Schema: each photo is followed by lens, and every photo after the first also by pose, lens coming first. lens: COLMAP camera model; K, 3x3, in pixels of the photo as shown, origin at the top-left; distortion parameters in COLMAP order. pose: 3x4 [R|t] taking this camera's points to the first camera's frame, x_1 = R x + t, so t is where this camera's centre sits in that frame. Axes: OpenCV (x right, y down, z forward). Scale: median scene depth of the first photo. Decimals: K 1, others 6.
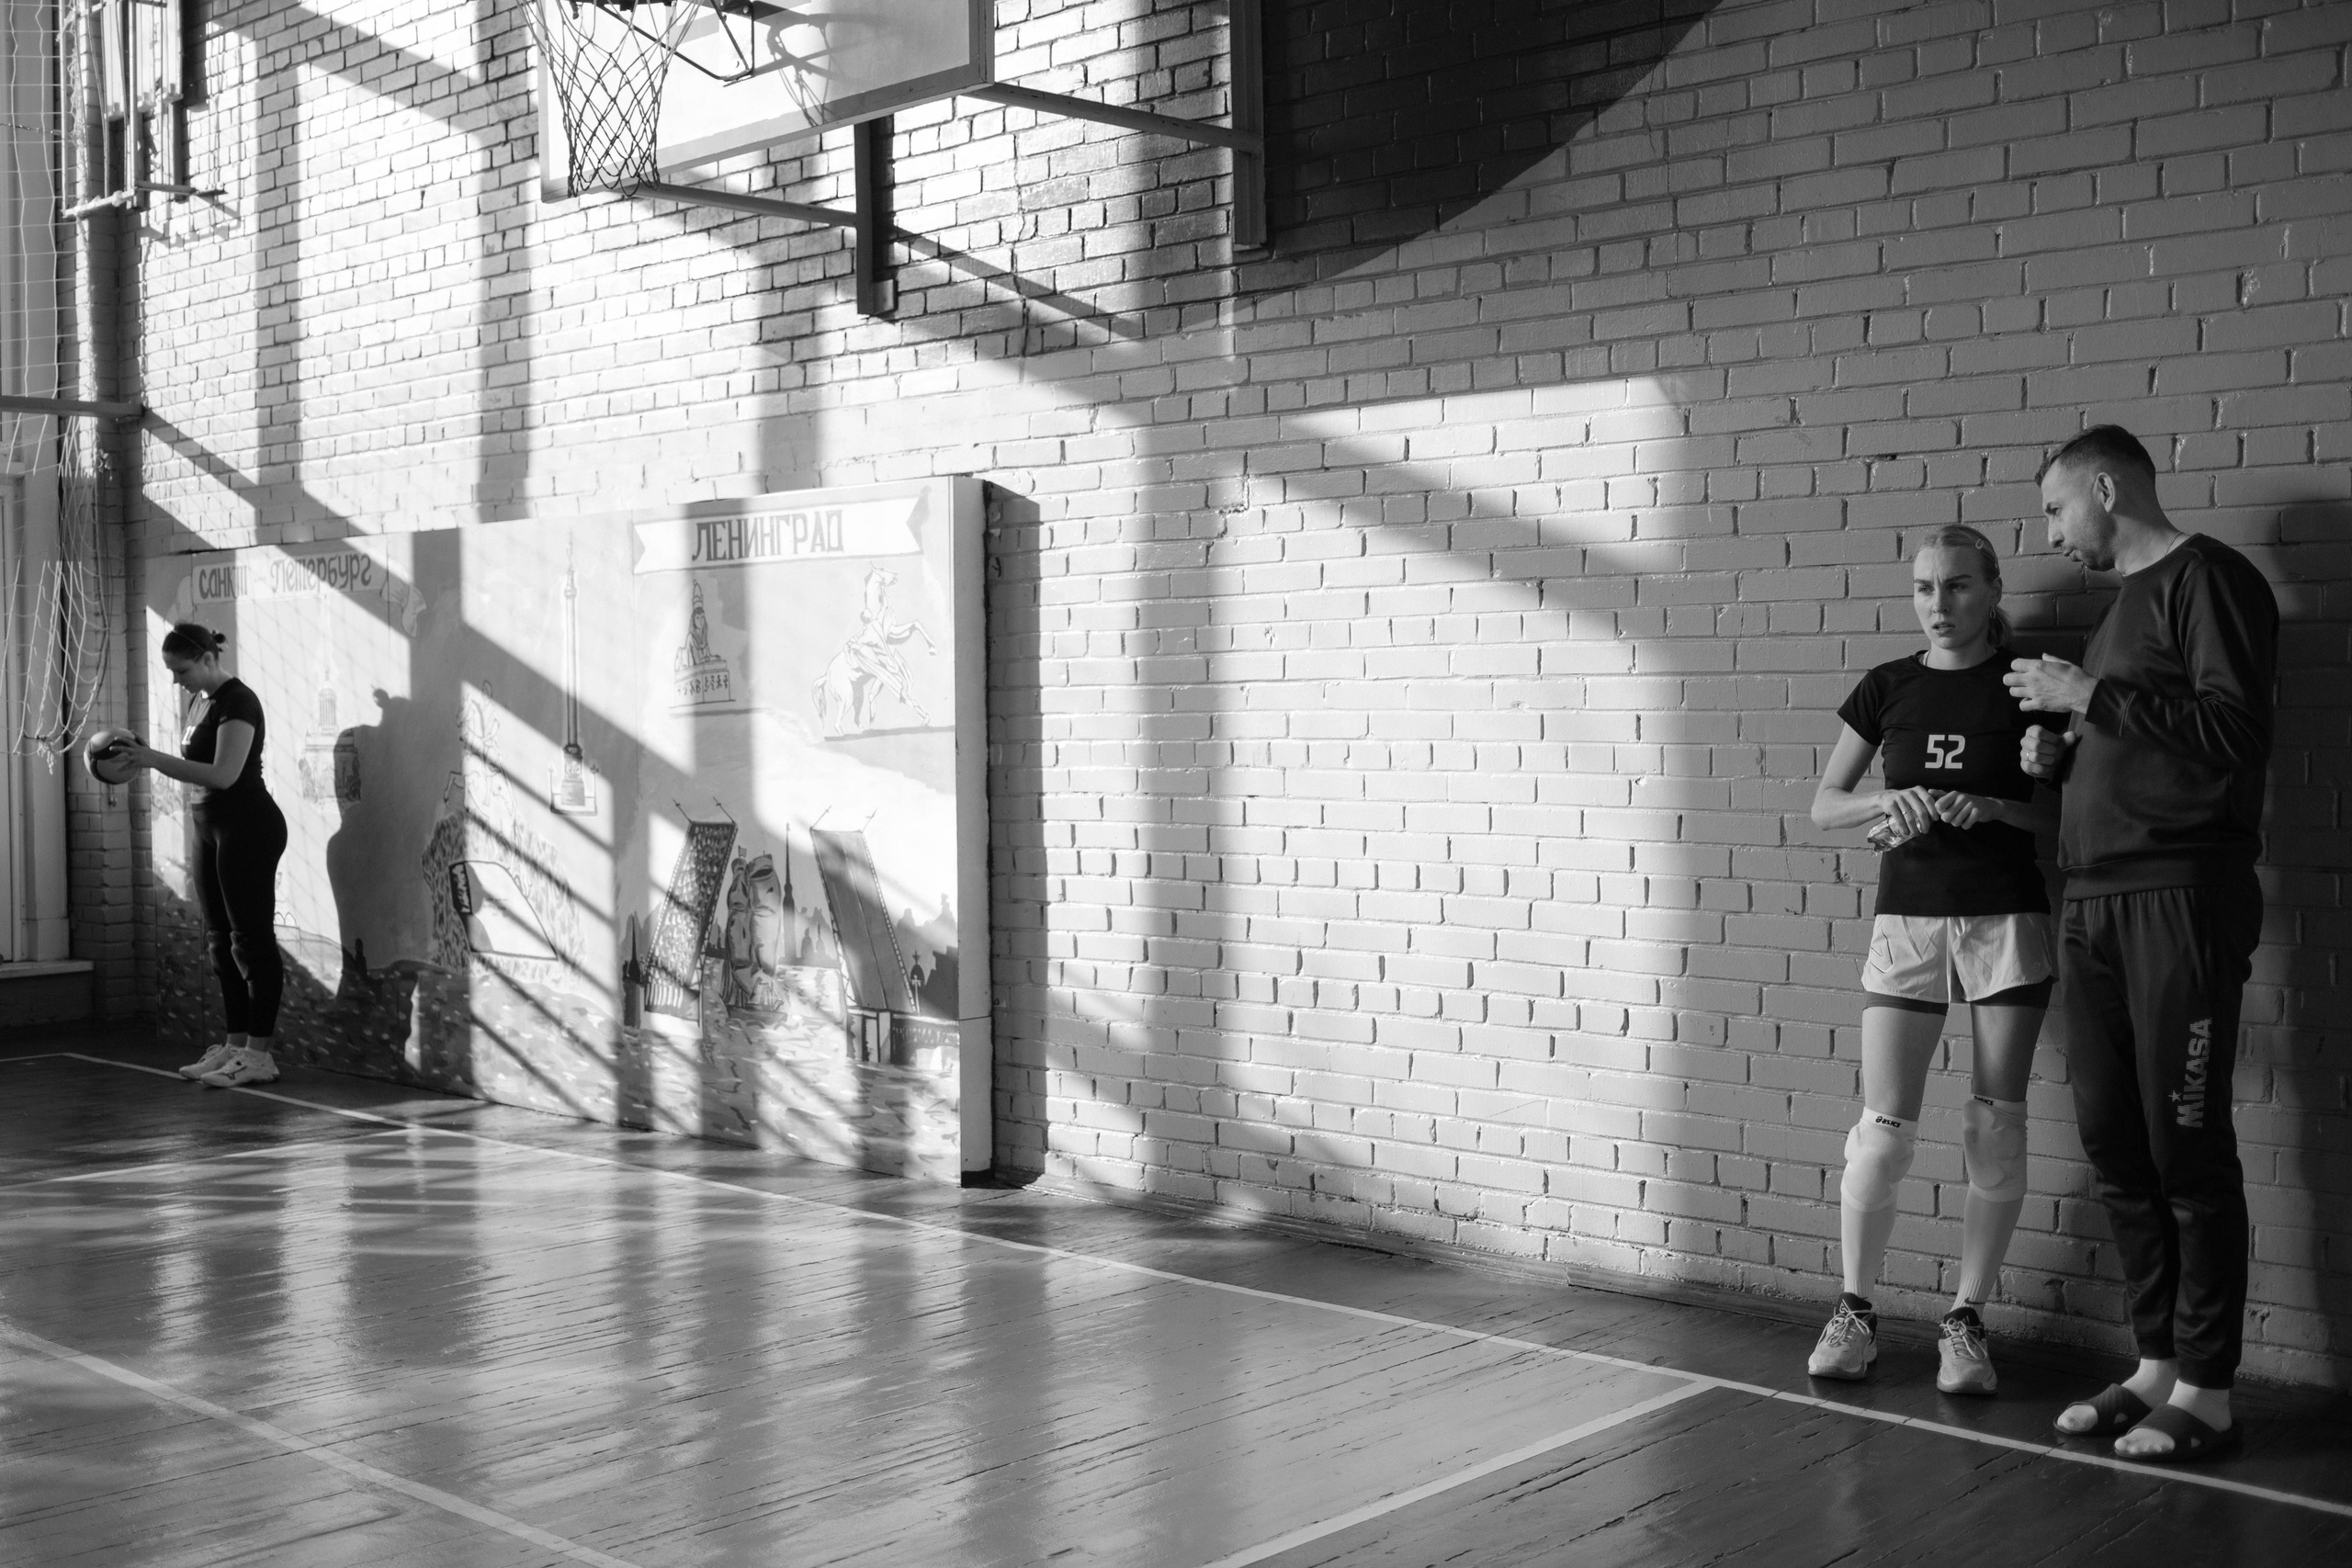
lens RADIAL K [[2567.5, 0, 1176.0], [0, 2567.5, 784.0], [0, 0, 1]] dist [-0.075520, 0.137130]
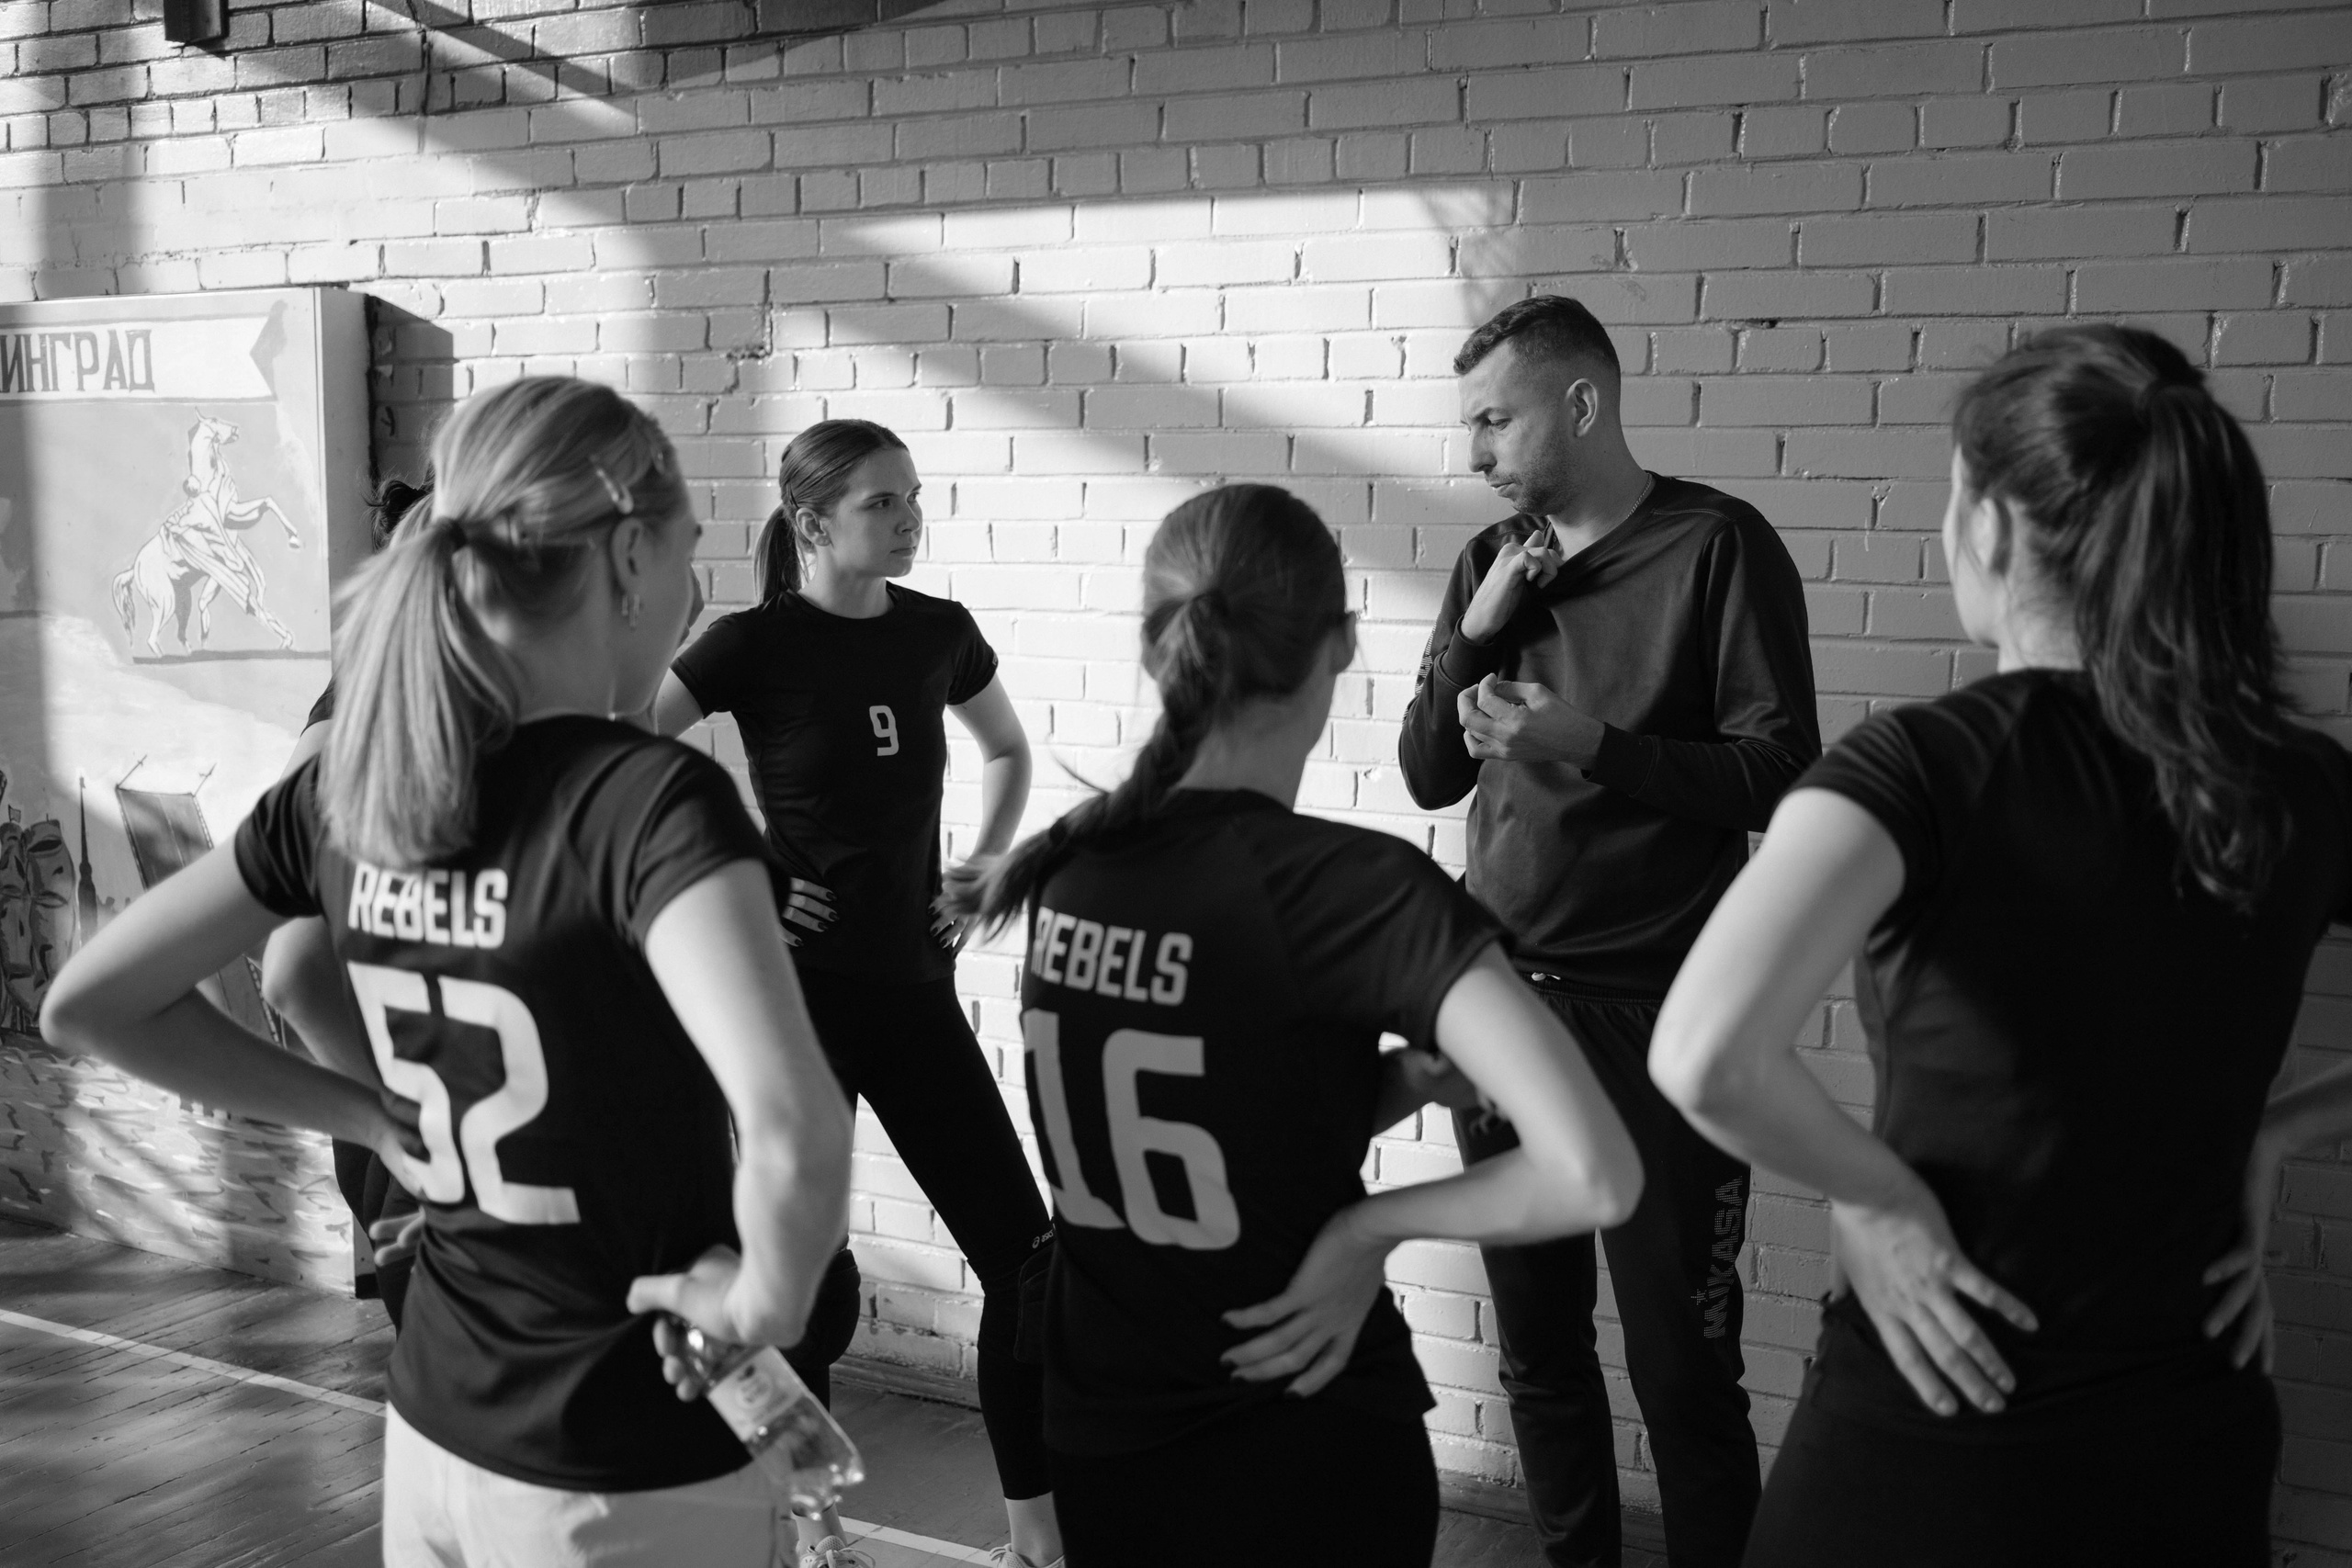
lens RADIAL K [[2567.5, 0, 1176.0], [0, 2567.5, 784.0], [0, 0, 1]] dist [-0.075520, 0.137130]
pose [[0.969832, -0.016915, 0.243188, -0.032603], [-0.004210, 0.996279, 0.086086, -0.047038], [-0.243740, -0.084513, 0.966151, 0.272137]]
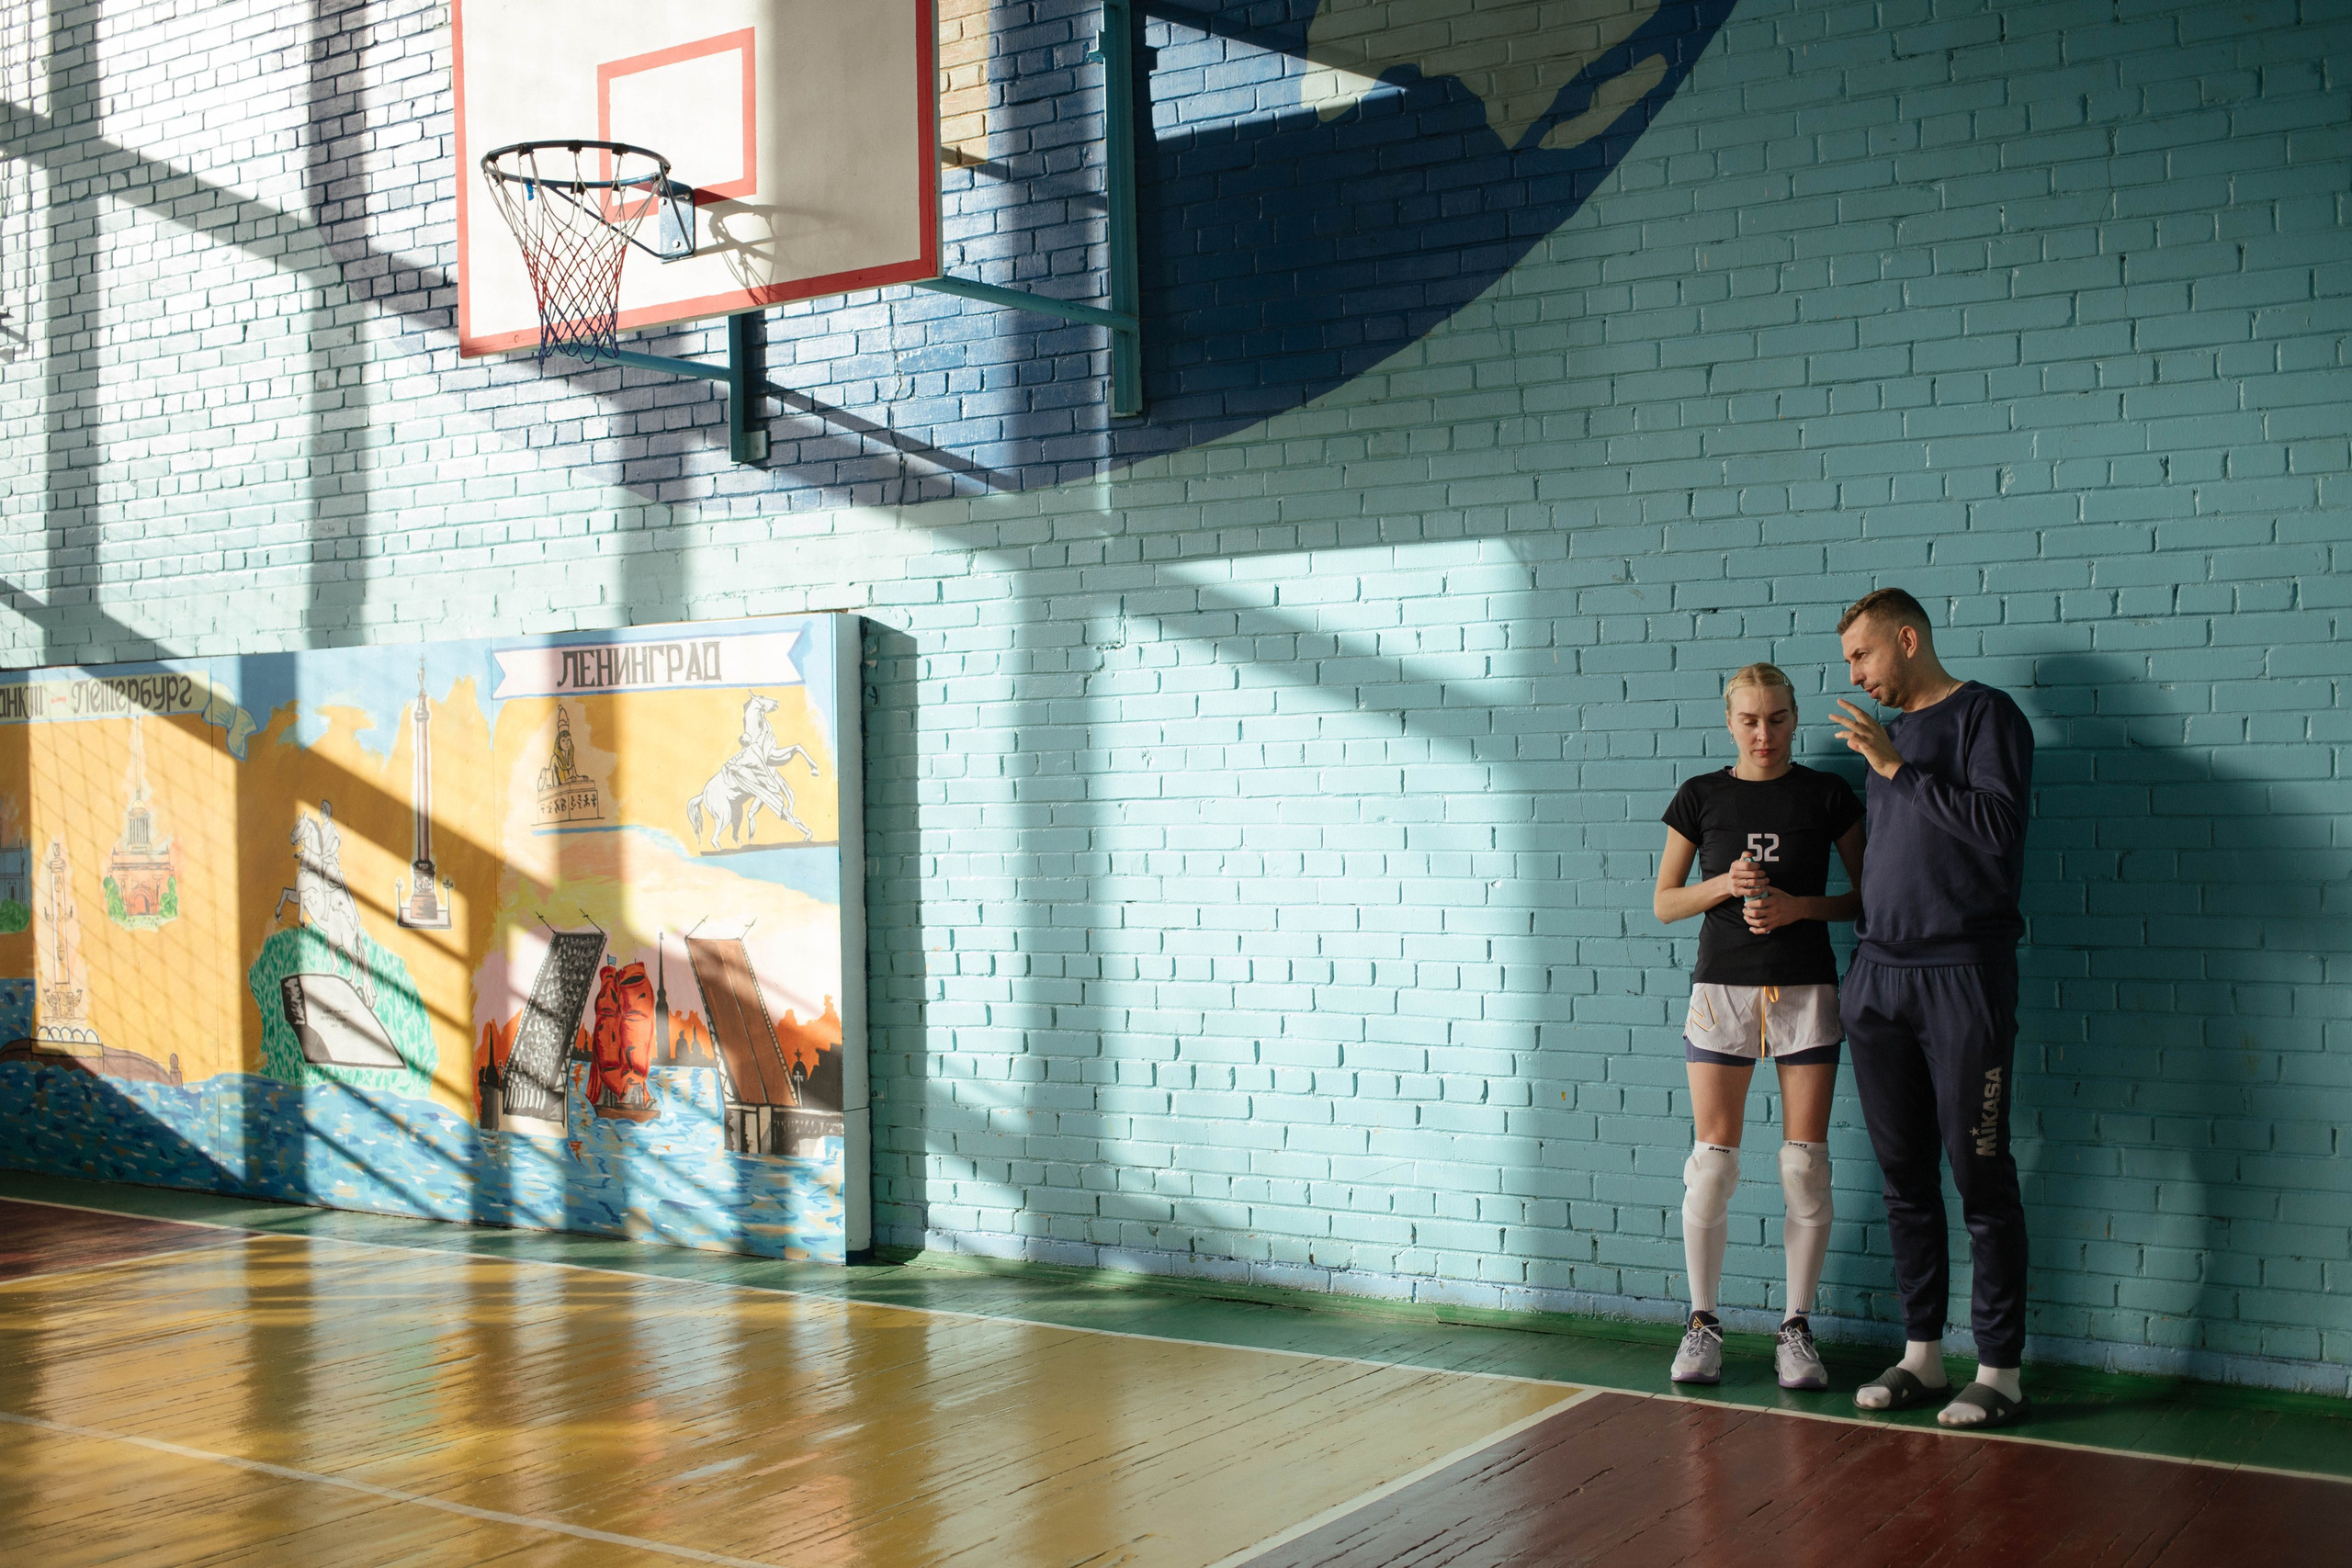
lens RADIAL K [[2633.9, 0, 1176.0], [0, 2633.9, 784.0], [0, 0, 1]] dist [-0.079587, 0.150164]
pose [[0.985968, -0.005907, 0.166828, -0.130392], [0.012572, 0.999163, -0.038924, -0.001407], [-0.166458, 0.040476, 0.985217, -0.126631]]
